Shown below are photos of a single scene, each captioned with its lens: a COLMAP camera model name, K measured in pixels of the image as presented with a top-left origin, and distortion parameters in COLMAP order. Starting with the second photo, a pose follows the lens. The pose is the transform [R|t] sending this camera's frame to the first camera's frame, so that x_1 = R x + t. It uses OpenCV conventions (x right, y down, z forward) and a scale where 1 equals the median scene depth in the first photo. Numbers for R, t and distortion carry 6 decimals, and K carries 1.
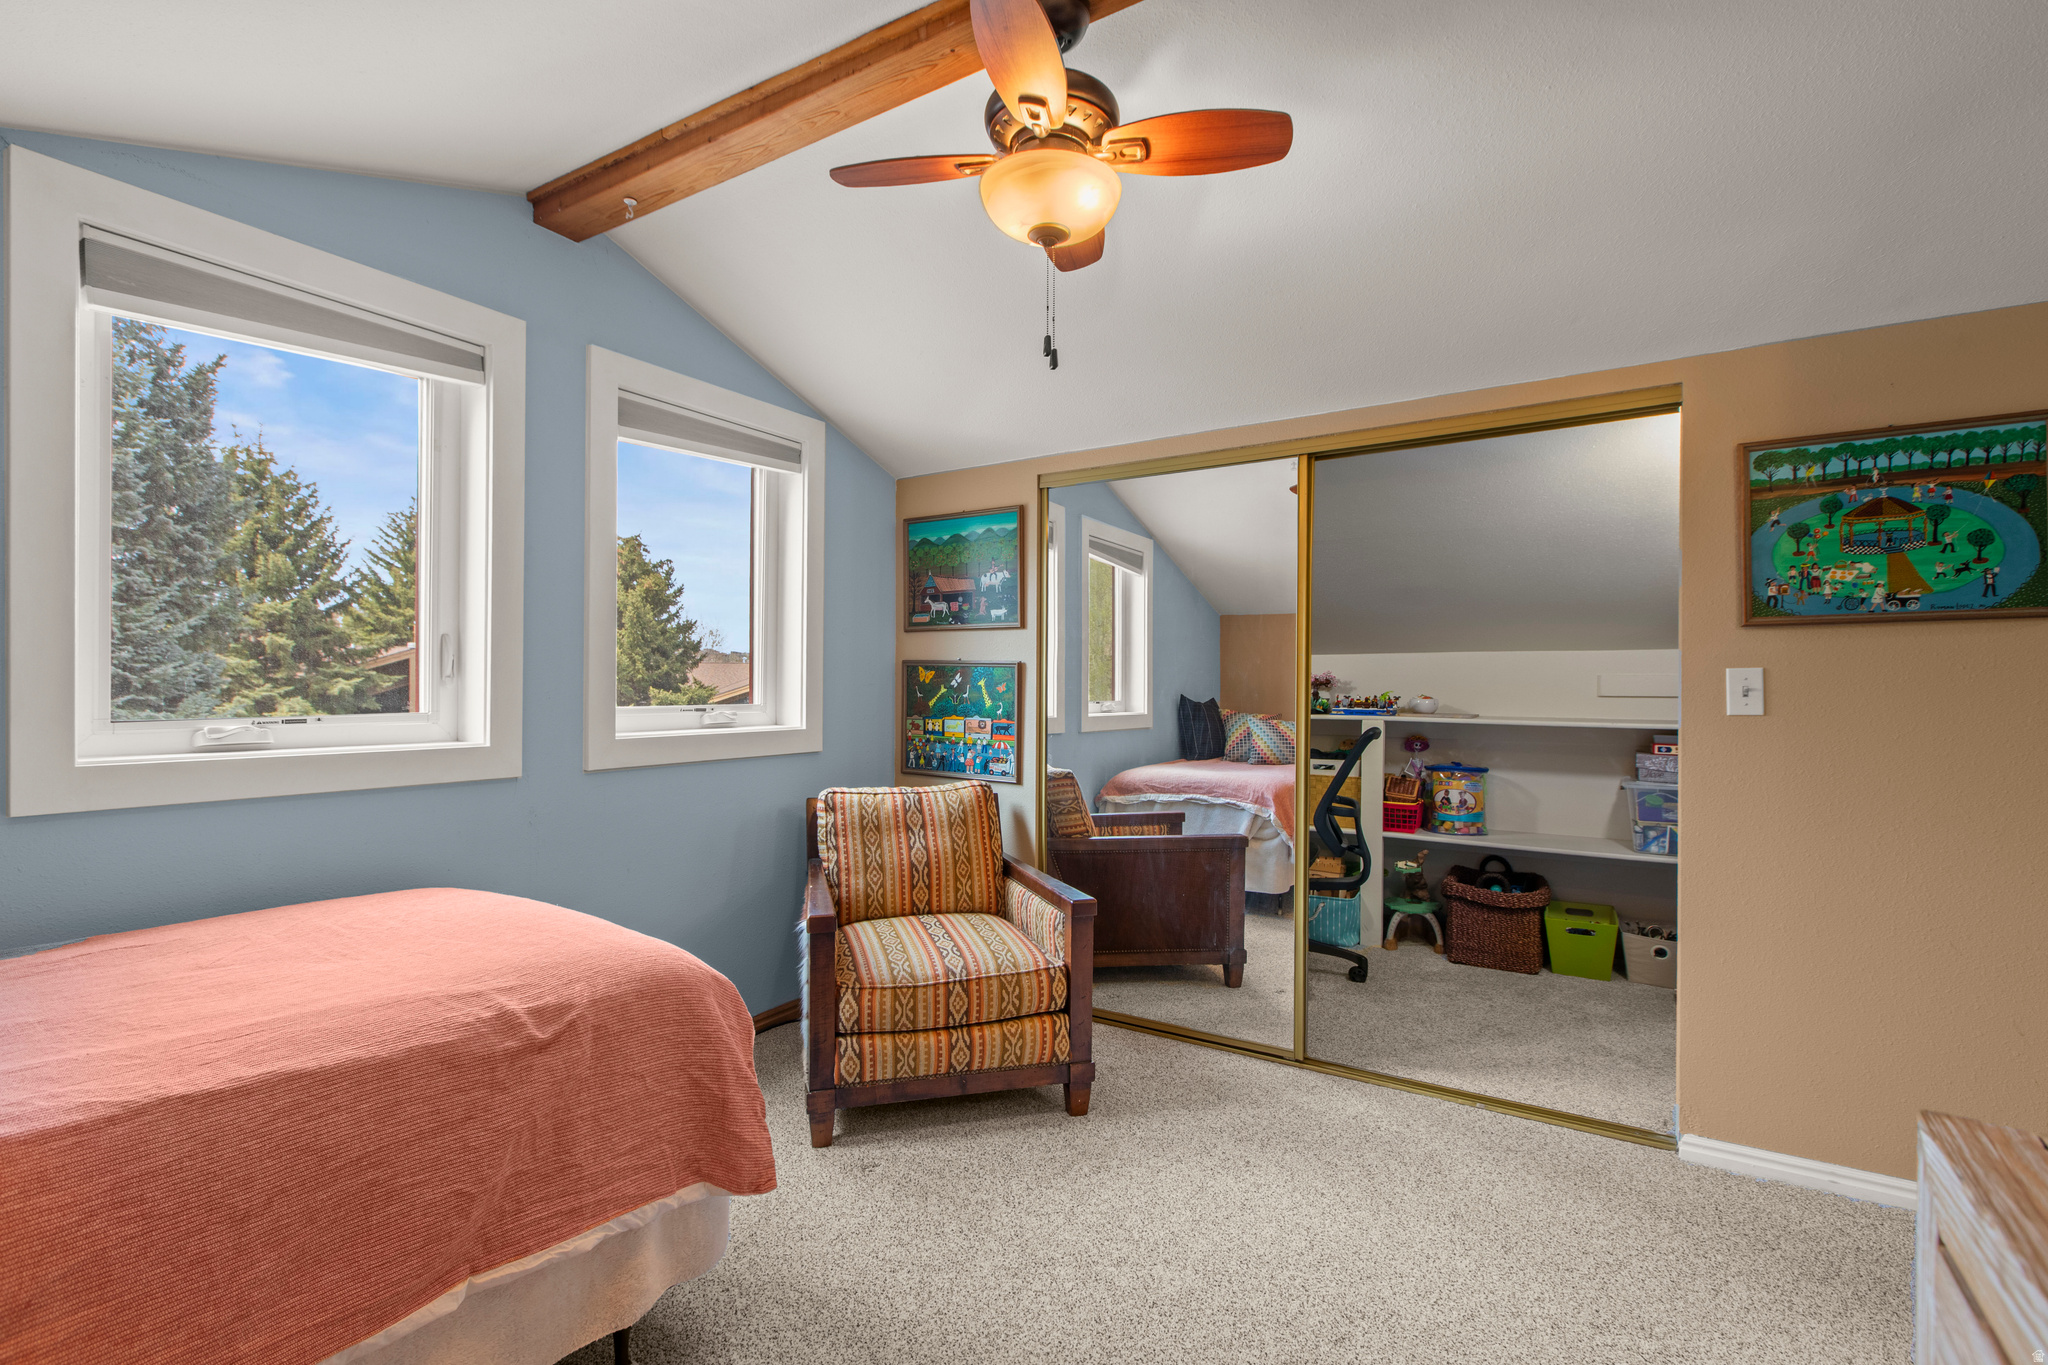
lens RADIAL K [[916.4, 0, 1025.2], [0, 916.4, 692.3], [0, 0, 1]] dist [0.000693, 0.000039]
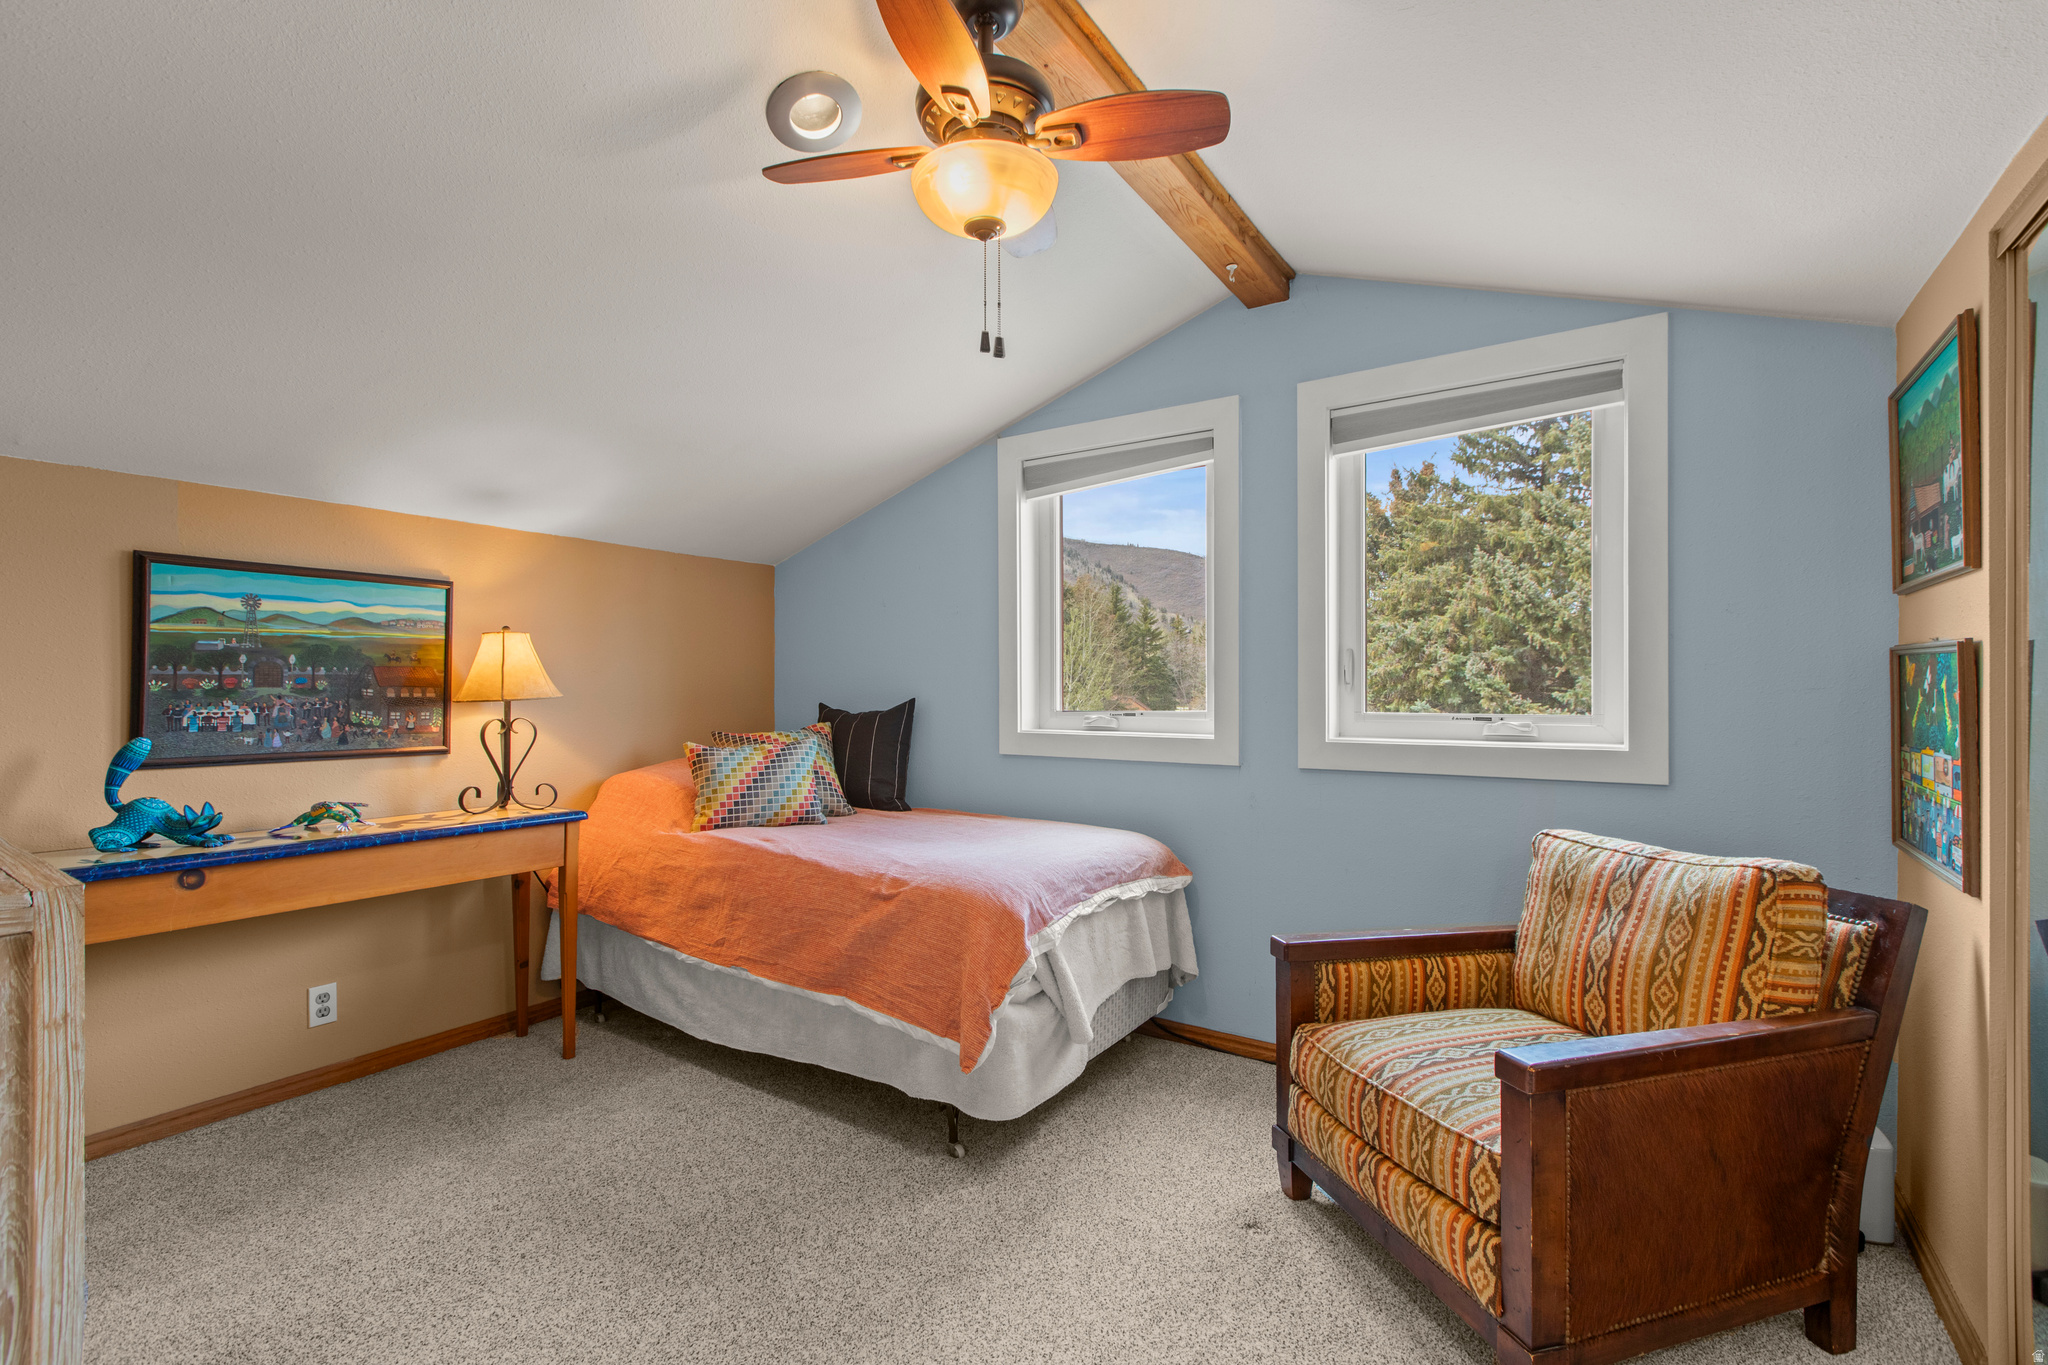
lens RADIAL K [[917.7, 0, 1007.0], [0, 917.7, 696.5], [0, 0, 1]] dist [0.002959, -0.000129]
pose [[-0.032445, 0.002500, -0.999470, 0.563543], [-0.005936, 0.999979, 0.002694, -0.002014], [0.999456, 0.006021, -0.032429, 0.597491]]
